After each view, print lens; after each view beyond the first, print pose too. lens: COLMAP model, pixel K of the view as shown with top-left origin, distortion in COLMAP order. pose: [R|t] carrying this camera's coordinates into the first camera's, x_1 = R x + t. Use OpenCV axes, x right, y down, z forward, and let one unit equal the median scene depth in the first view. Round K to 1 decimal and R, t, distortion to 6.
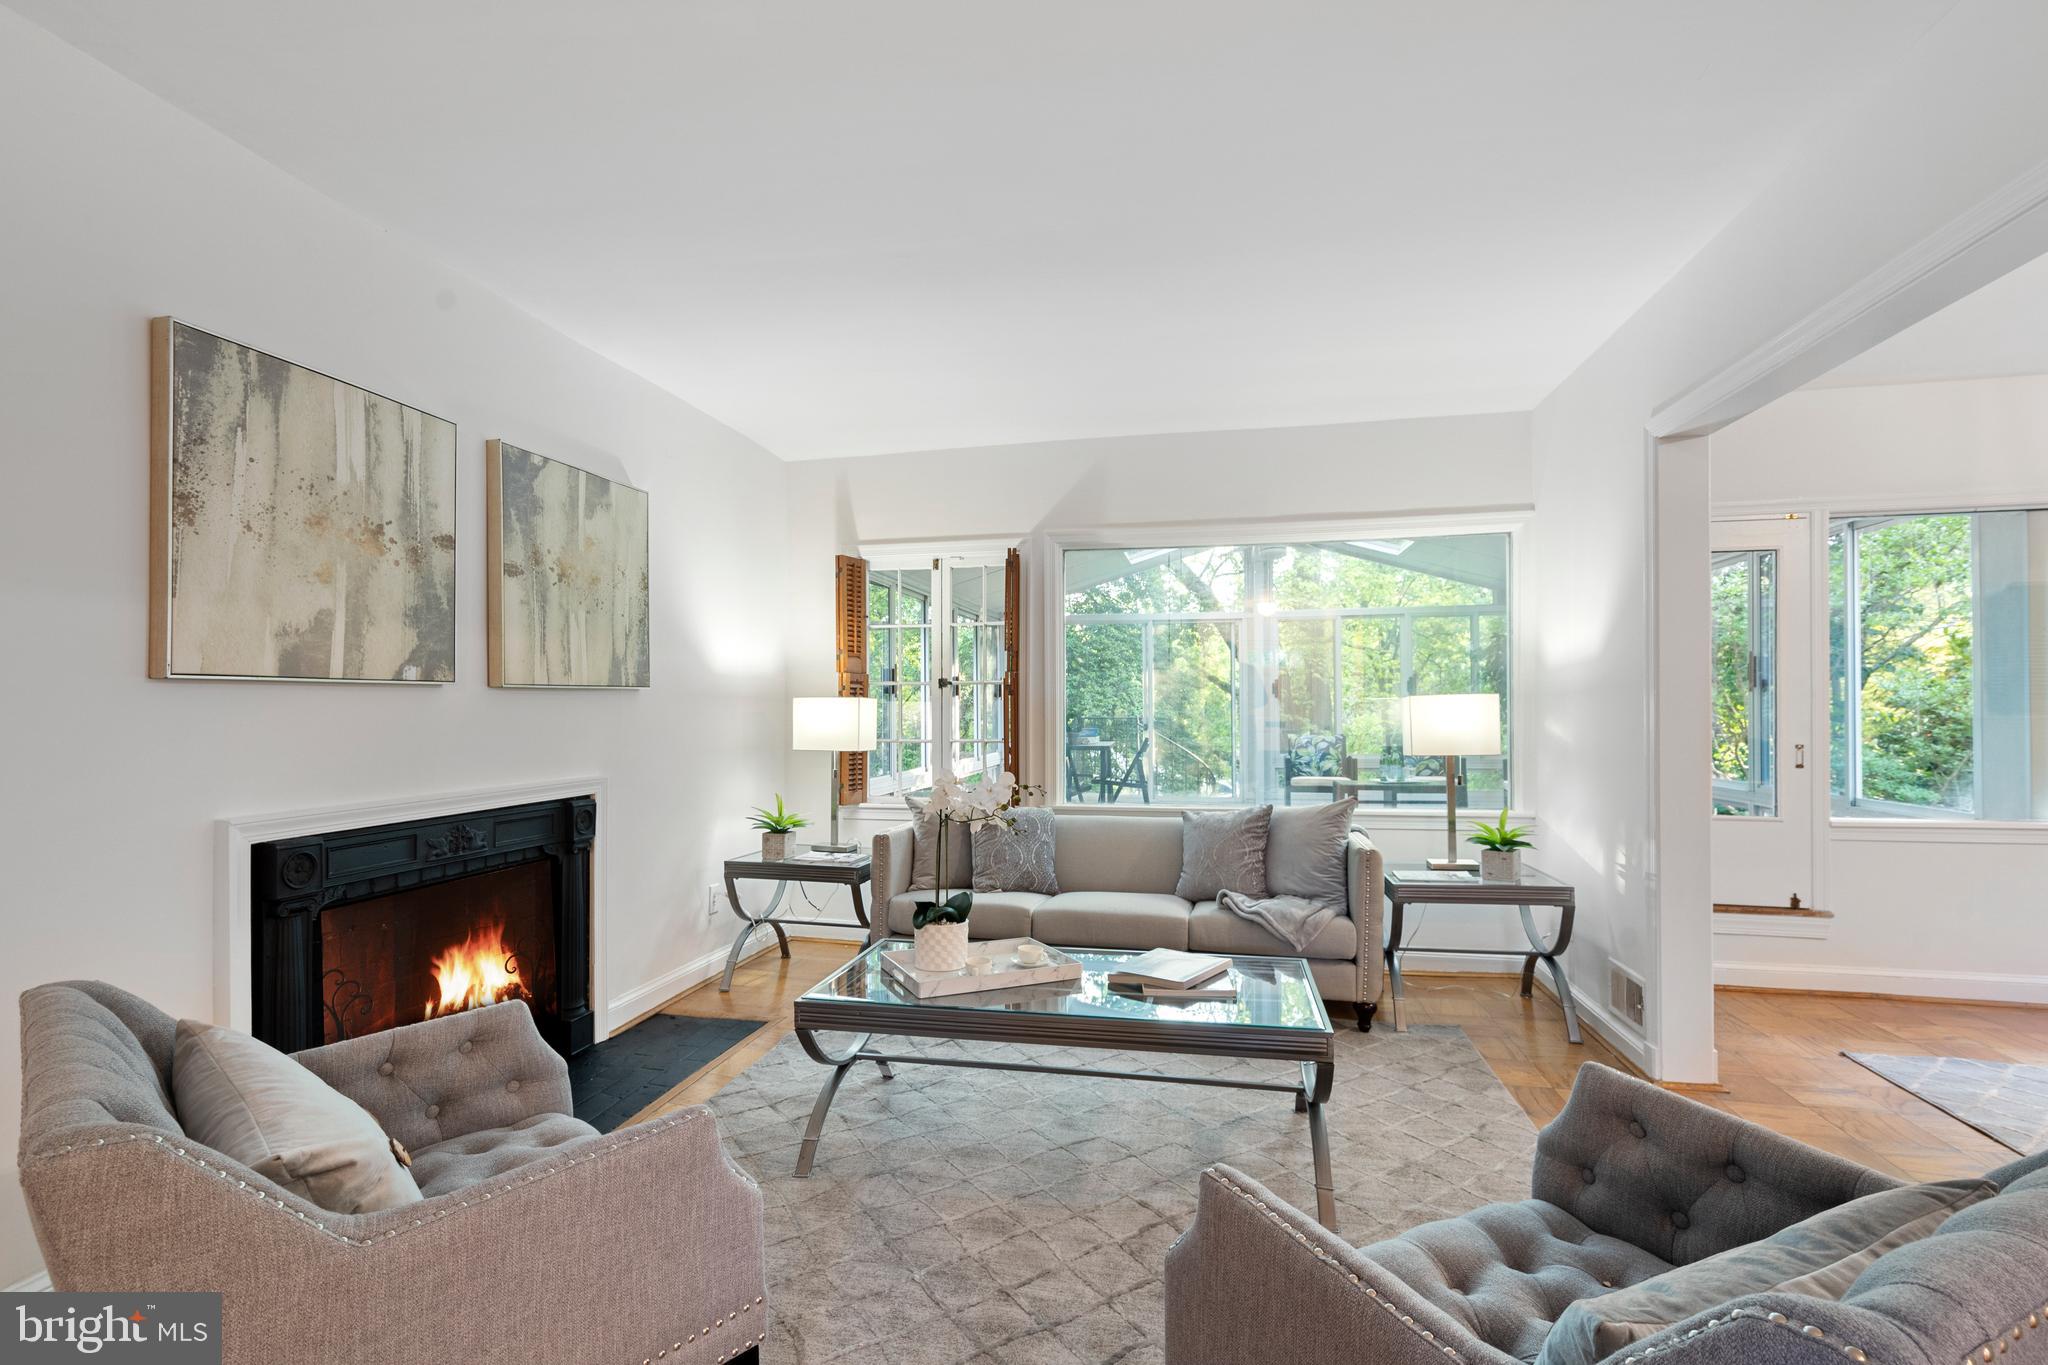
lens RADIAL K [[929.3, 0, 1026.6], [0, 929.3, 703.2], [0, 0, 1]] dist [-0.003131, 0.000727]
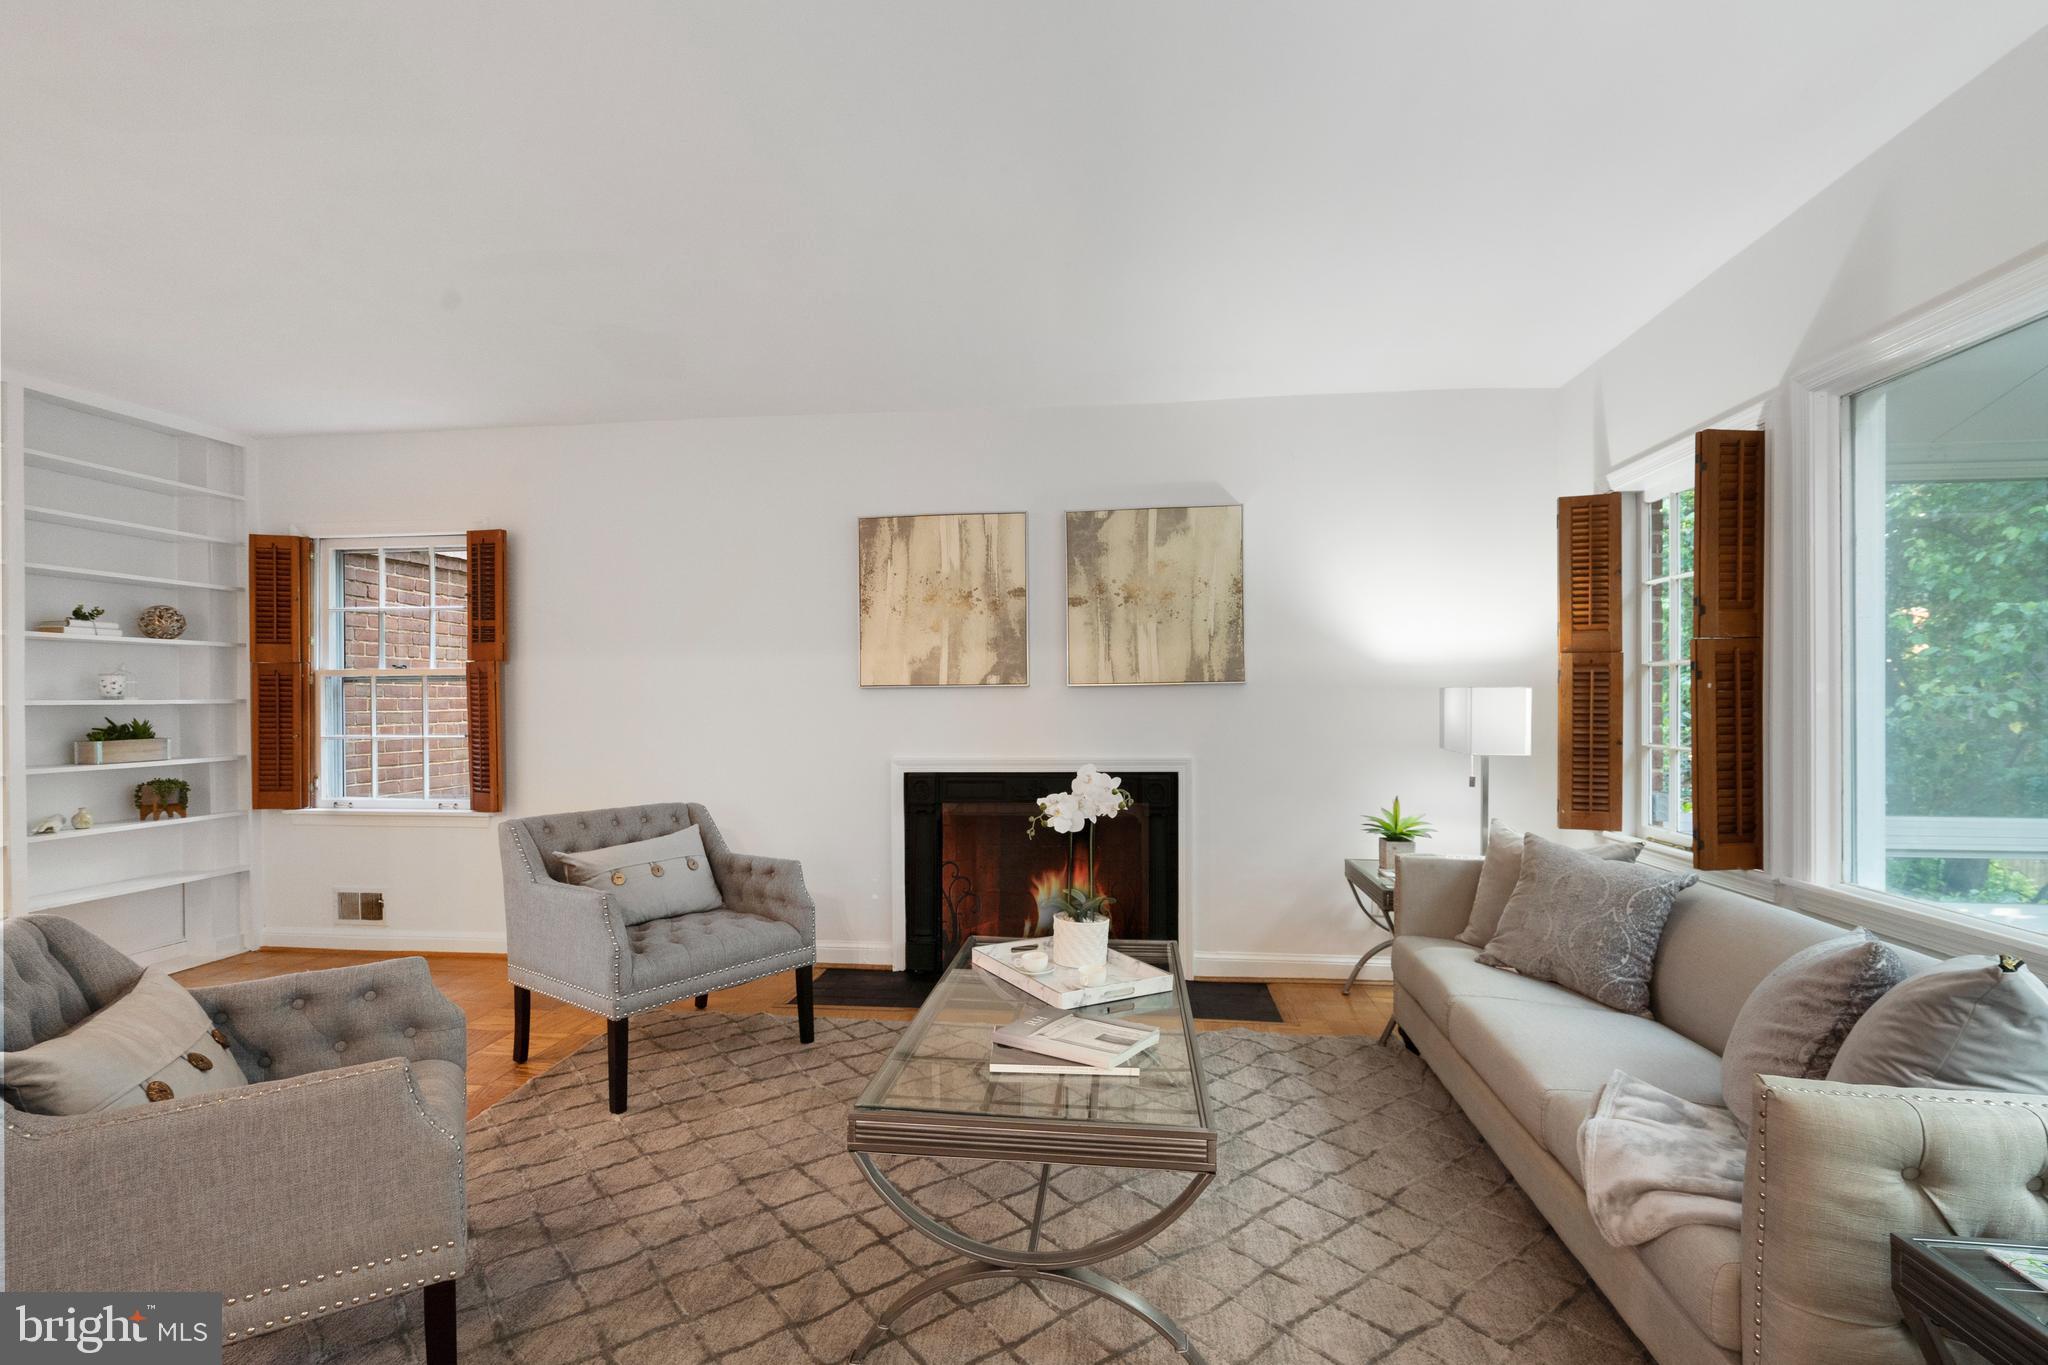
lens RADIAL K [[929.3, 0, 1014.8], [0, 929.3, 697.5], [0, 0, 1]] dist [-0.003131, 0.000727]
pose [[0.089247, 0.002414, -0.996007, 0.889598], [0.010639, 0.999938, 0.003377, -0.006416], [0.995953, -0.010898, 0.089215, 0.849957]]
